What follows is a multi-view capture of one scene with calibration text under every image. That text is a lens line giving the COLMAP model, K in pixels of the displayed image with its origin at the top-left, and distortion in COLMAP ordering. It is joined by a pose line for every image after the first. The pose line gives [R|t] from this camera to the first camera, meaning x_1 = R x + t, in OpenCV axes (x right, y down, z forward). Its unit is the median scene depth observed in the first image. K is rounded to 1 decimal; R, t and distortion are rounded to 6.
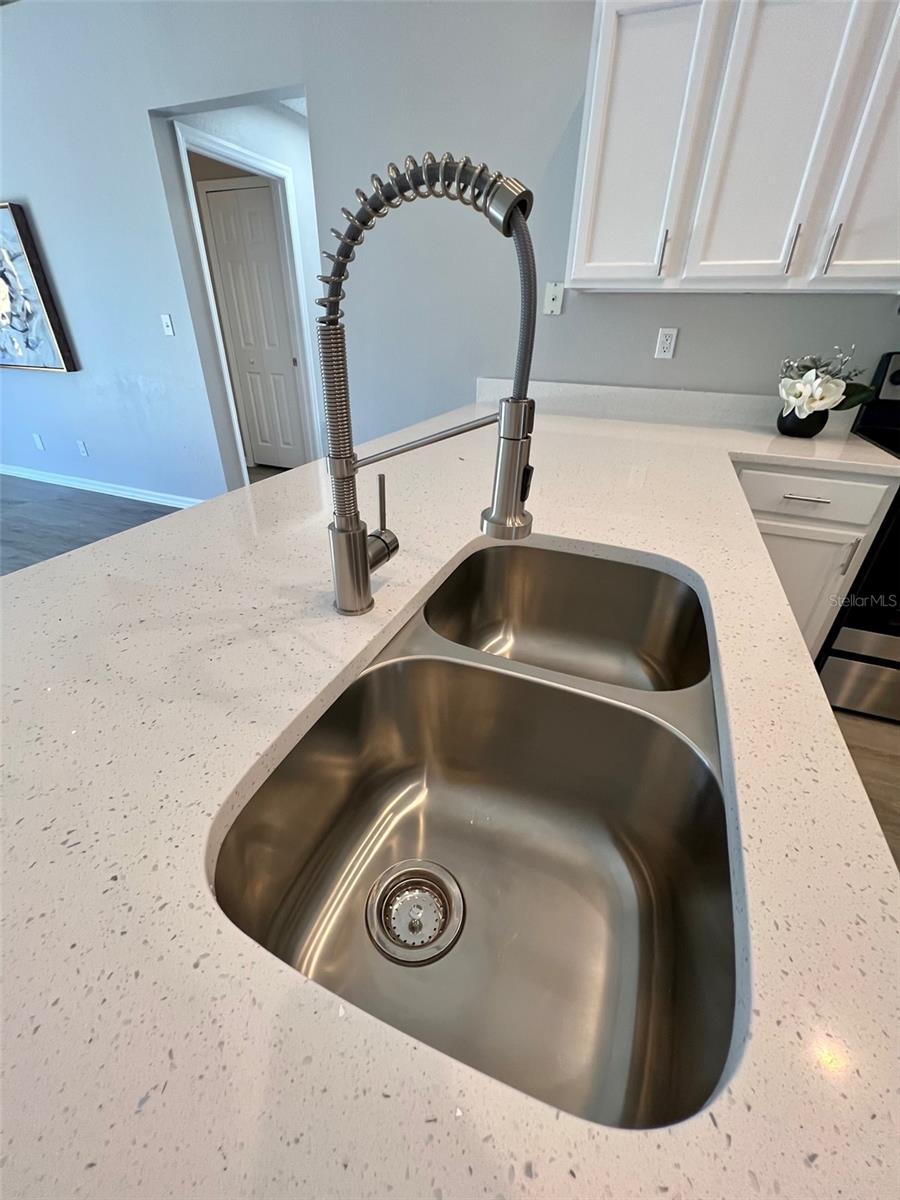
lens RADIAL K [[482.6, 0, 450.7], [0, 482.6, 595.6], [0, 0, 1]] dist [-0.004662, 0.000158]
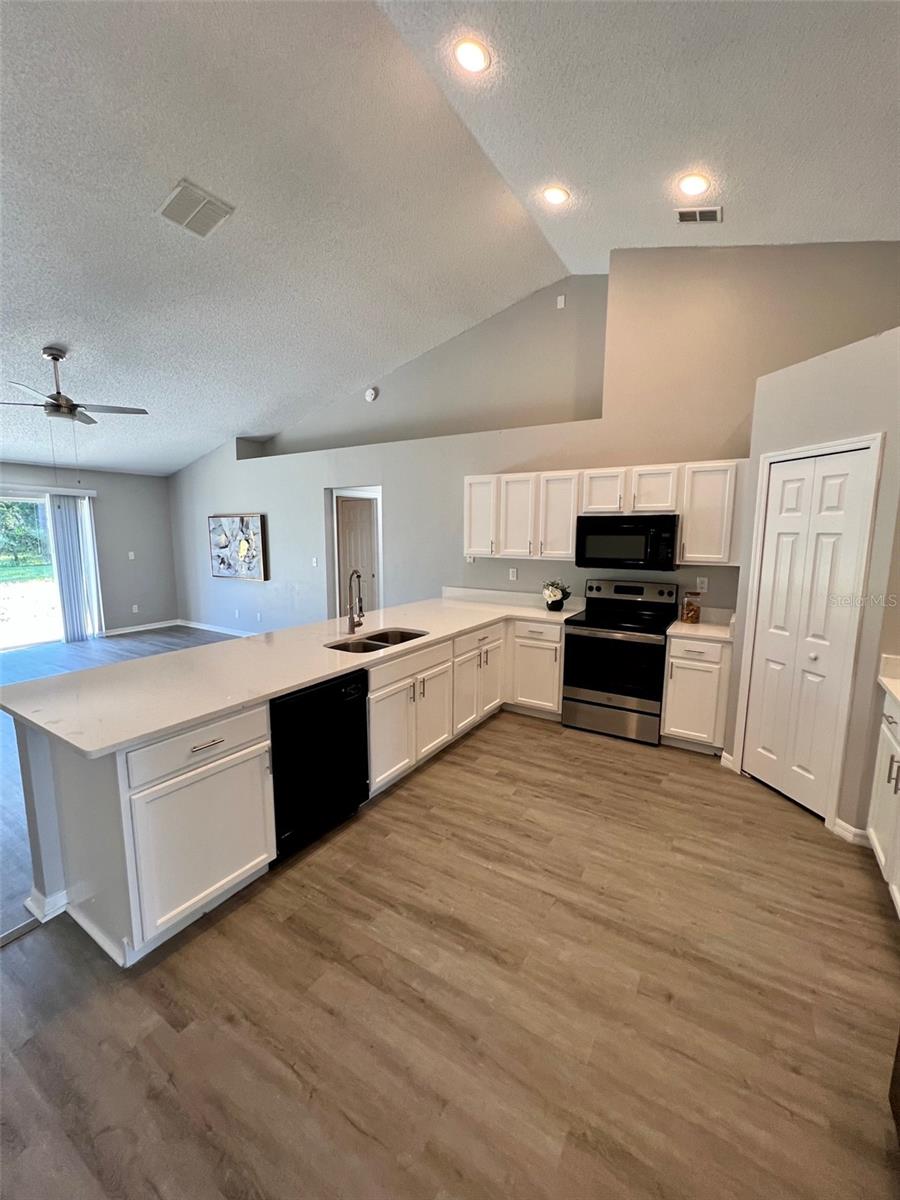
lens RADIAL K [[482.6, 0, 450.8], [0, 482.6, 597.1], [0, 0, 1]] dist [-0.004662, 0.000158]
pose [[0.984625, 0.007417, -0.174522, 0.397185], [-0.071282, 0.929187, -0.362672, 0.329764], [0.159474, 0.369536, 0.915430, -0.839903]]
